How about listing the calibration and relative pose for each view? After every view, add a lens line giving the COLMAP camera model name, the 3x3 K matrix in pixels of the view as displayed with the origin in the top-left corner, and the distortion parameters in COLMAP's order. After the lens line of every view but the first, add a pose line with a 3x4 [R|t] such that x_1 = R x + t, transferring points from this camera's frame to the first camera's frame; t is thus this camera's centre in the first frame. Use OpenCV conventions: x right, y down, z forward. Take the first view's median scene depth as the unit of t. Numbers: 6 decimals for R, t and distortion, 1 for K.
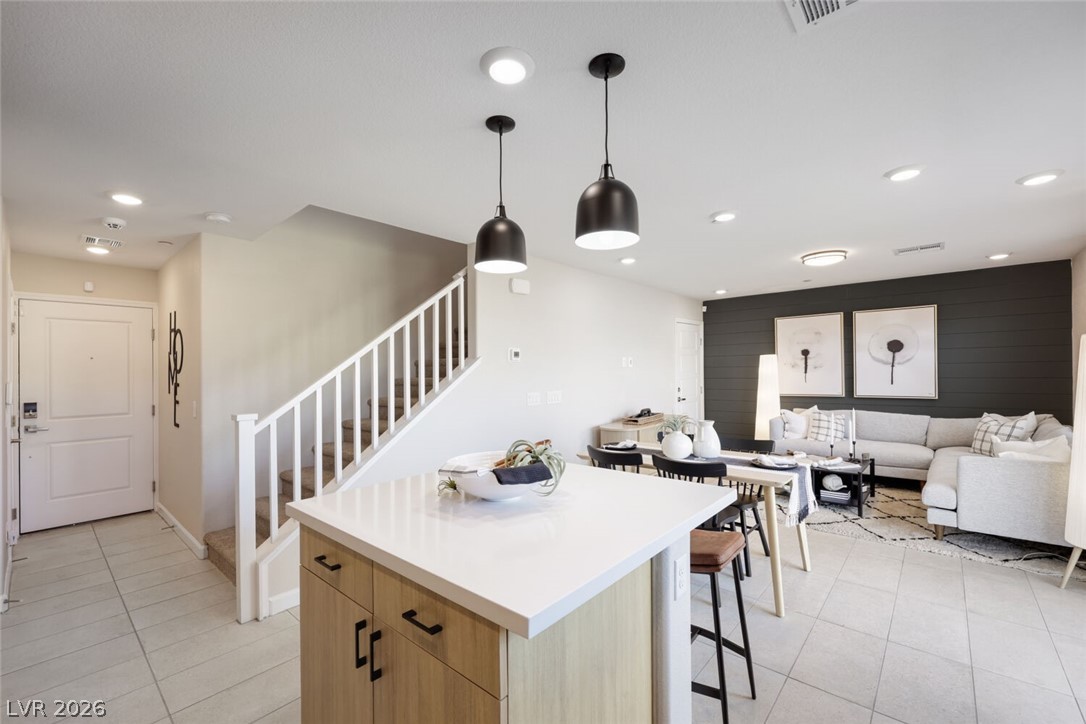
lens RADIAL K [[448.8, 0, 538.7], [0, 448.8, 376.5], [0, 0, 1]] dist [0.001192, 0.000206]
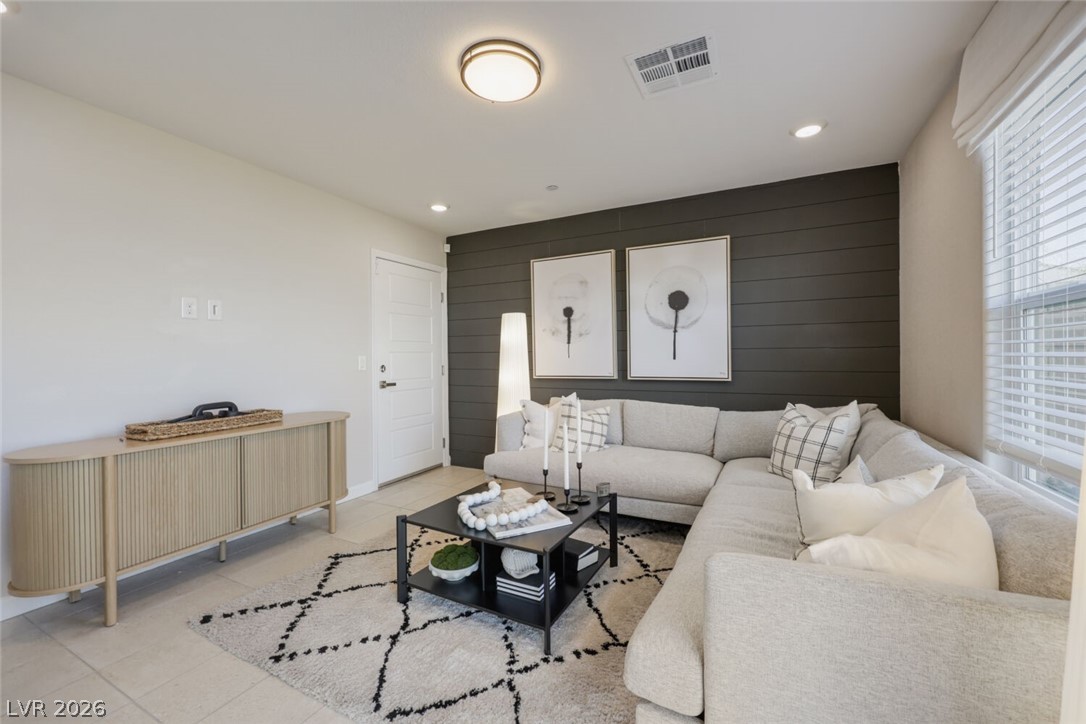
lens RADIAL K [[445.3, 0, 543.0], [0, 445.3, 362.0], [0, 0, 1]] dist [-0.000313, 0.000153]
pose [[0.964721, 0.009143, 0.263115, 0.442135], [-0.007605, 0.999948, -0.006863, 0.027894], [-0.263164, 0.004620, 0.964740, 0.436238]]
